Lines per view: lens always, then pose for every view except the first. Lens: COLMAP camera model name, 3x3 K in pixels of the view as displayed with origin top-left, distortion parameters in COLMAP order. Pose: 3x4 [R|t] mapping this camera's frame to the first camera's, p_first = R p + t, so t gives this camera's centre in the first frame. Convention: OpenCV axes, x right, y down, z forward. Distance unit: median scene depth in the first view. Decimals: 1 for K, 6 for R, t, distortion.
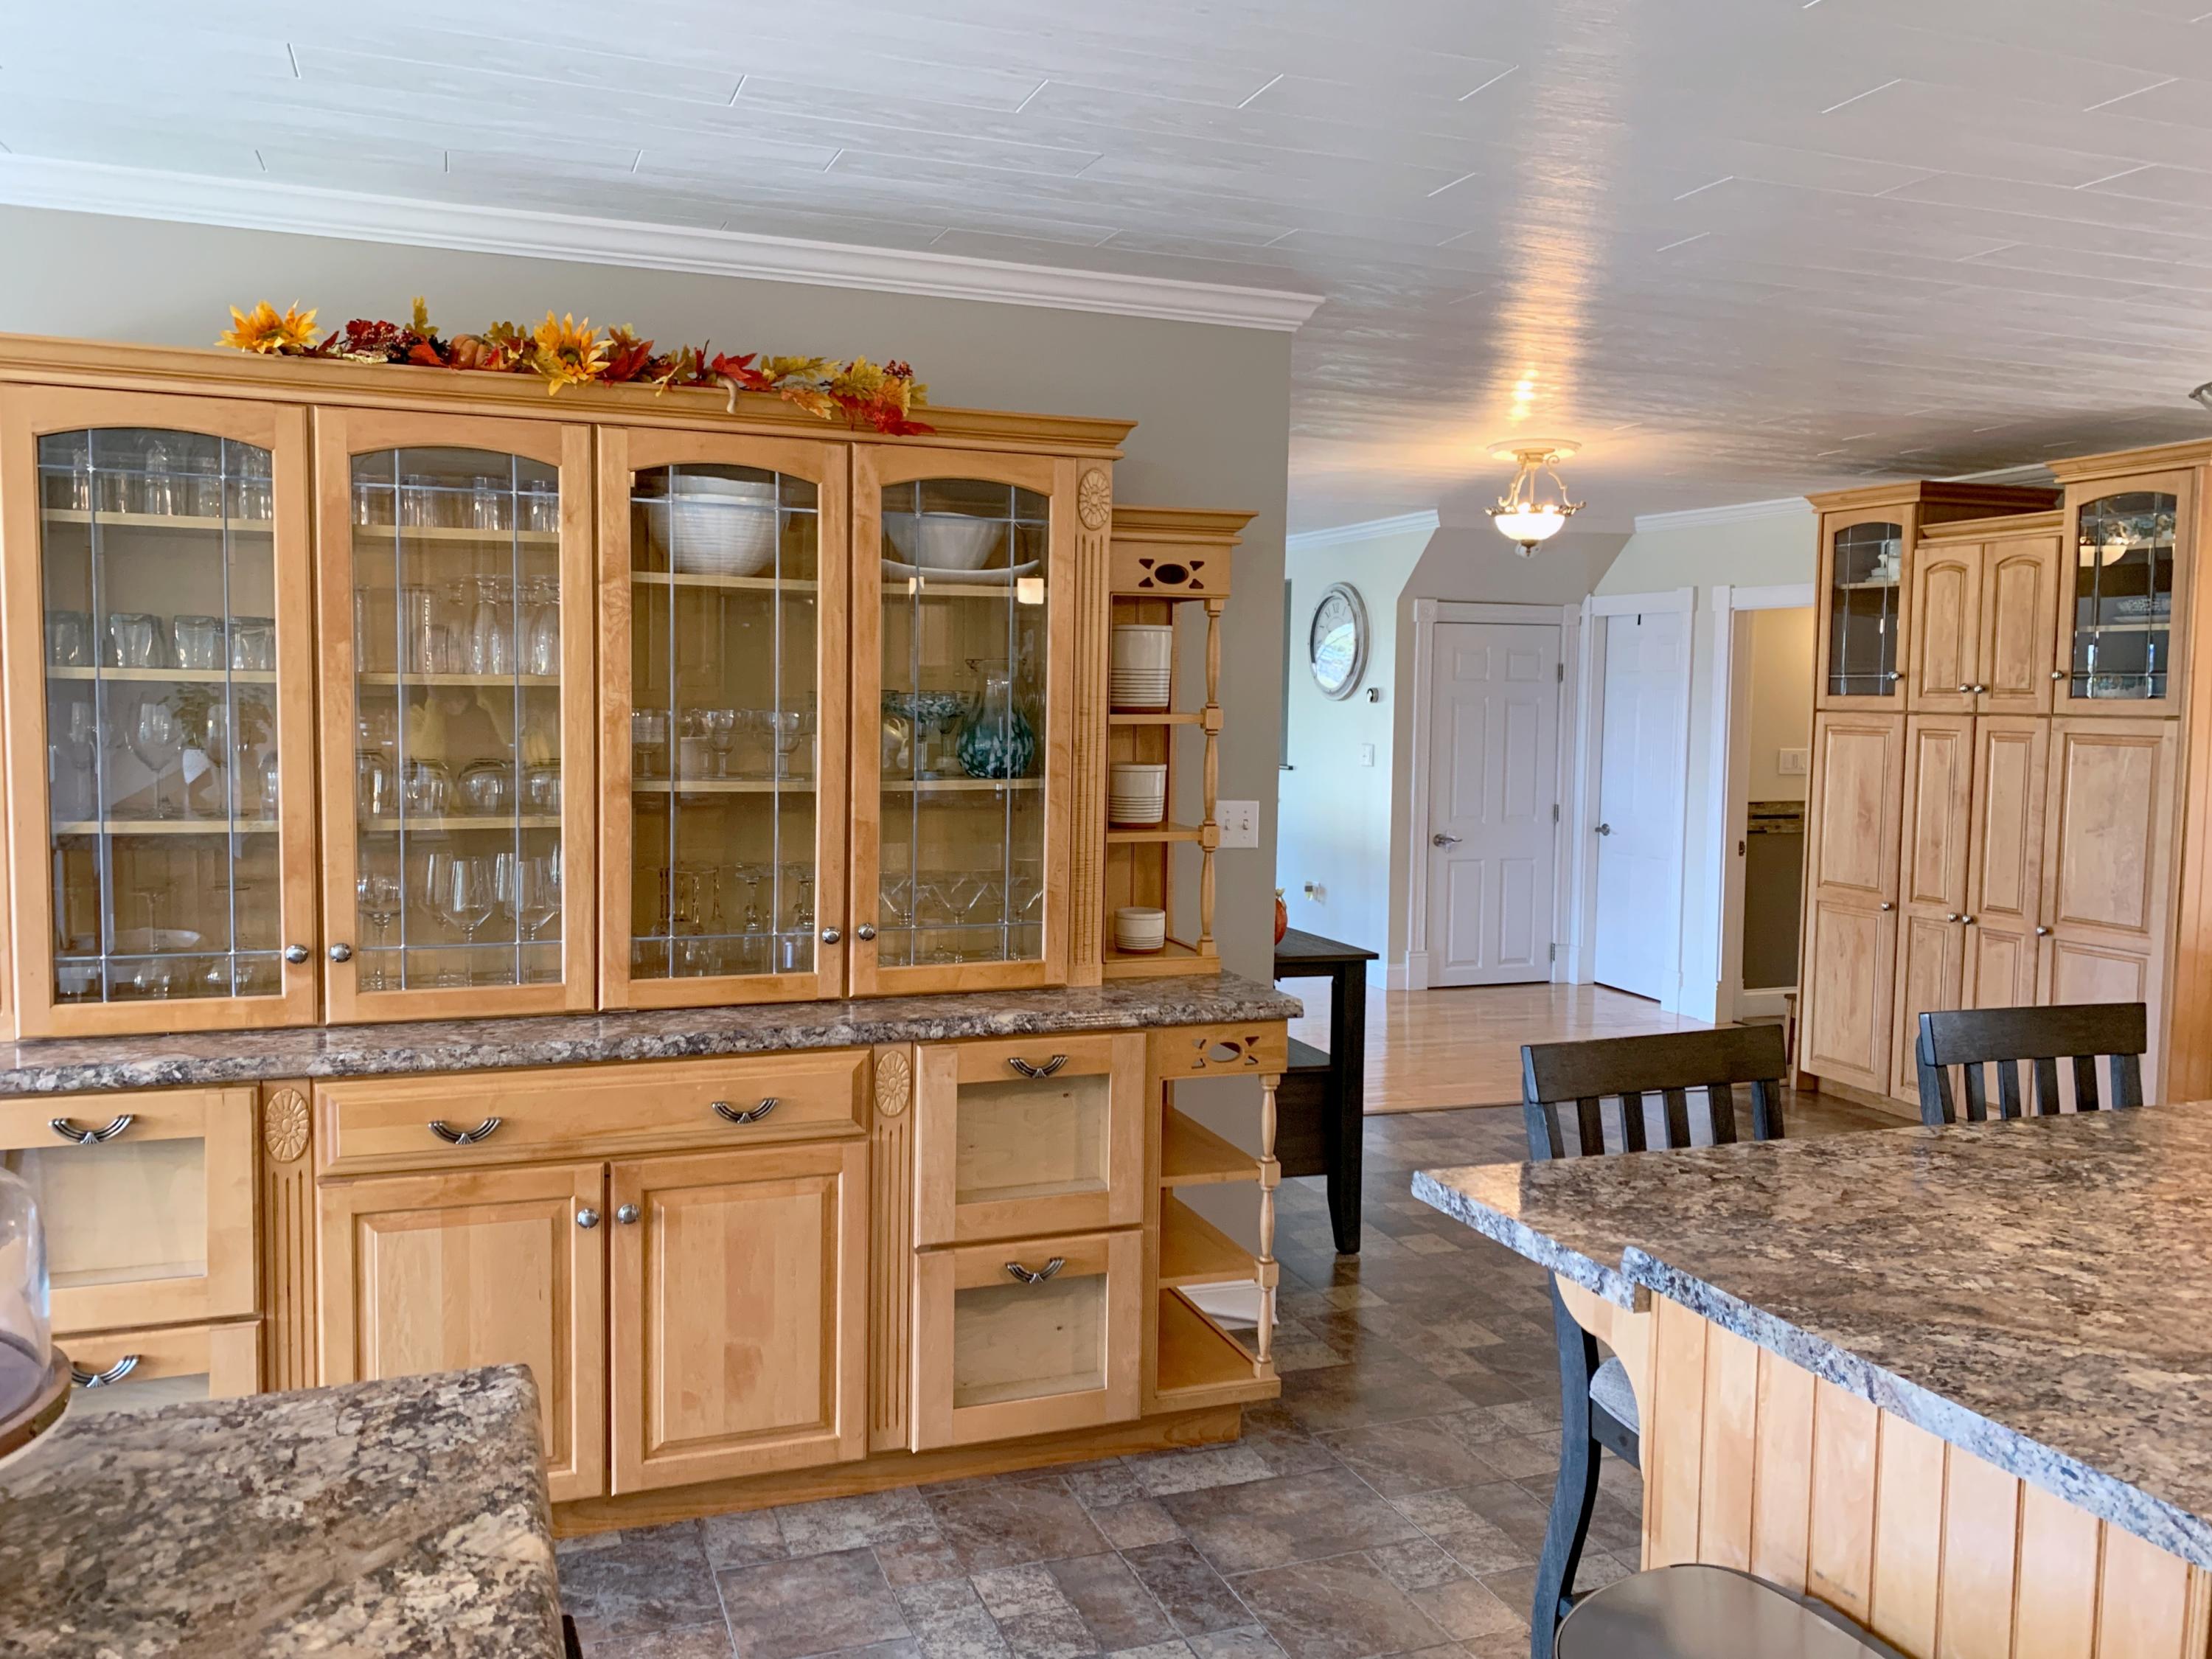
lens RADIAL K [[1718.4, 0, 1105.9], [0, 1718.4, 812.0], [0, 0, 1]] dist [0.085389, -0.102293]
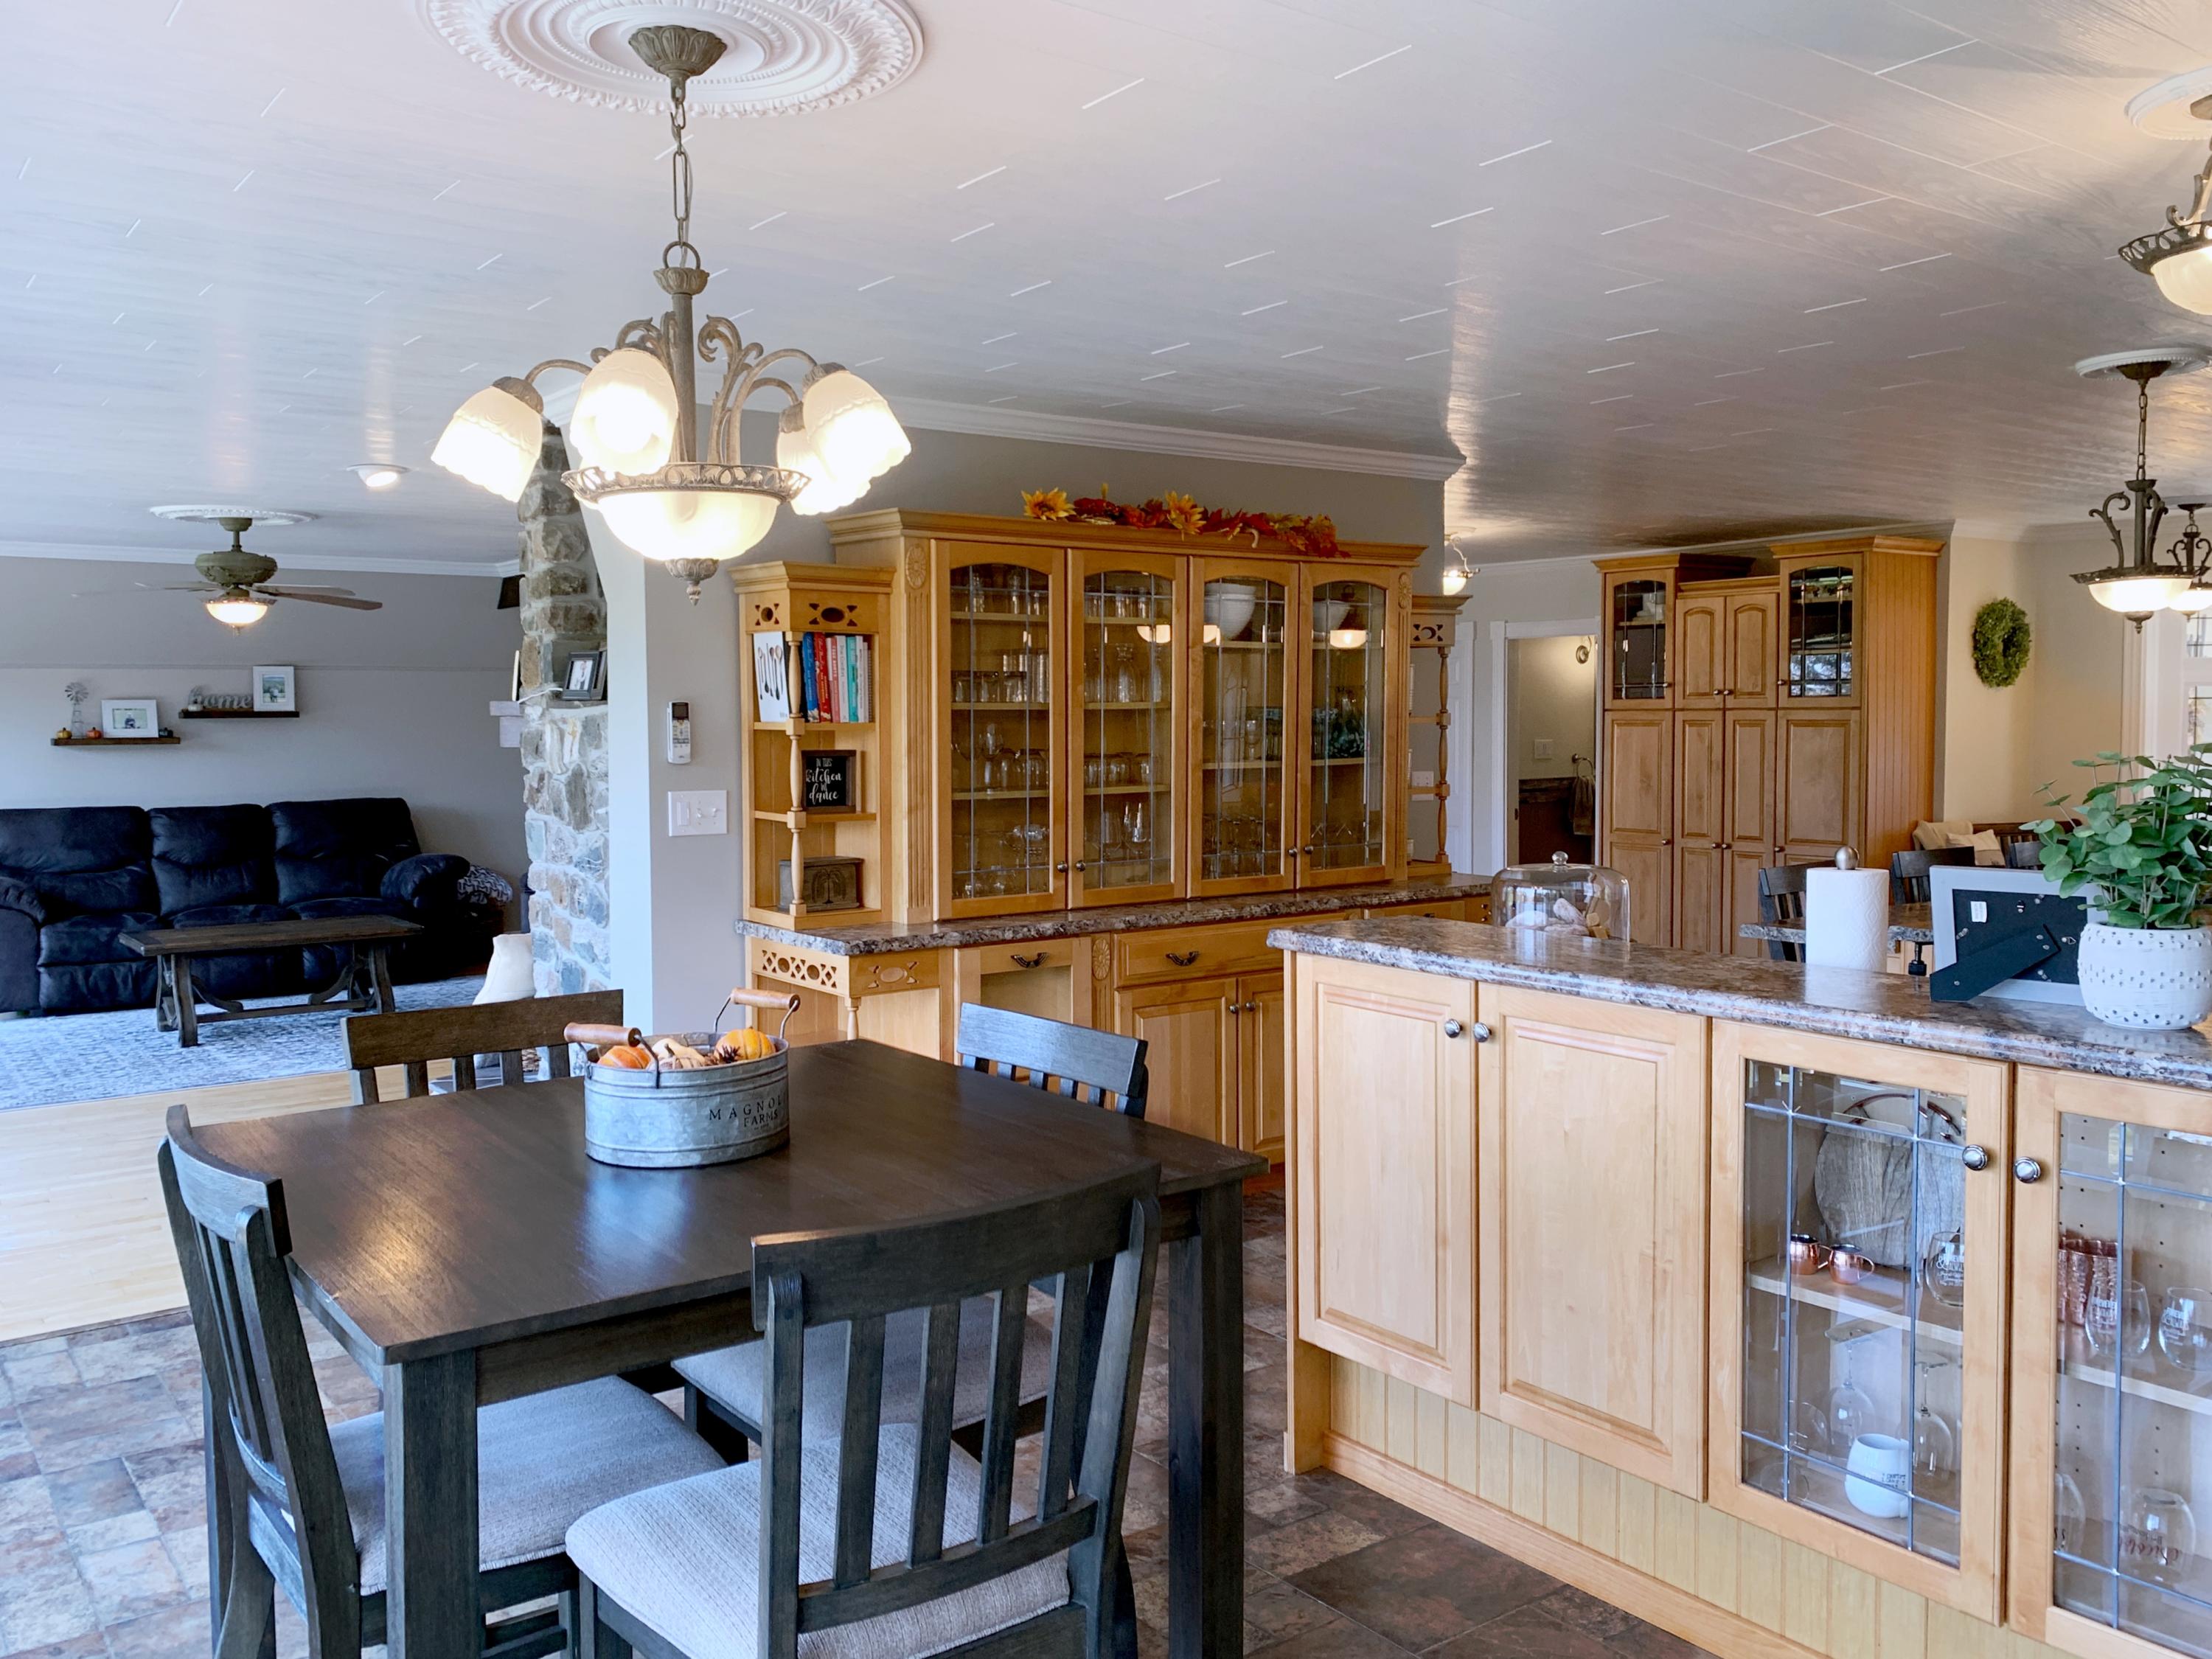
lens RADIAL K [[1757.3, 0, 1100.2], [0, 1757.3, 821.5], [0, 0, 1]] dist [0.163505, -0.402676]
pose [[0.962168, -0.040417, 0.269443, -0.454822], [0.042240, 0.999107, -0.000969, 0.020072], [-0.269163, 0.012313, 0.963016, -0.347574]]
